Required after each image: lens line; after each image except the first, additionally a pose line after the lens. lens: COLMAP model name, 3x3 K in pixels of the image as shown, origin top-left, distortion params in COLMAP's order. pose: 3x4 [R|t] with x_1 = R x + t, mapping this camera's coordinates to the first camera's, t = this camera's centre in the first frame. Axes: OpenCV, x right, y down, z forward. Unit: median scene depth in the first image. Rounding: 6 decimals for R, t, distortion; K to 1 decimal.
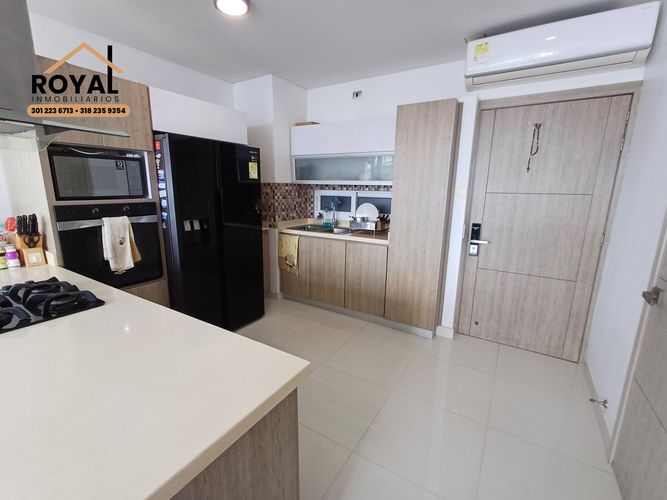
lens RADIAL K [[304.9, 0, 328.0], [0, 304.9, 248.8], [0, 0, 1]] dist [0.002953, 0.003109]
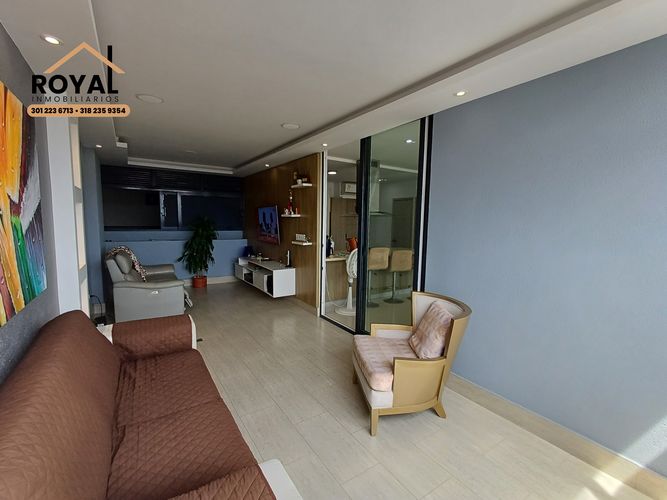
lens RADIAL K [[304.9, 0, 331.7], [0, 304.9, 247.2], [0, 0, 1]] dist [0.002953, 0.003109]
pose [[0.417239, -0.092794, 0.904047, -2.616829], [0.174775, 0.984397, 0.020379, -0.030320], [-0.891833, 0.149502, 0.426947, -0.246558]]
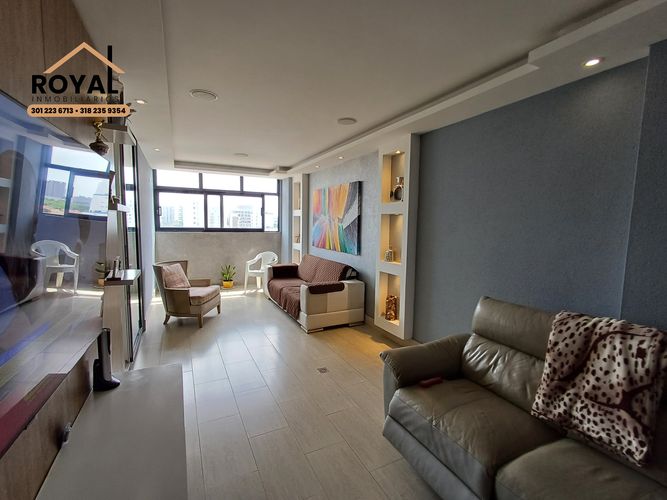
lens RADIAL K [[304.9, 0, 332.6], [0, 304.9, 249.0], [0, 0, 1]] dist [0.002953, 0.003109]
pose [[-0.516165, 0.049498, -0.855057, -0.676290], [-0.199419, 0.963946, 0.176184, -0.350219], [0.832950, 0.261455, -0.487685, 1.455768]]
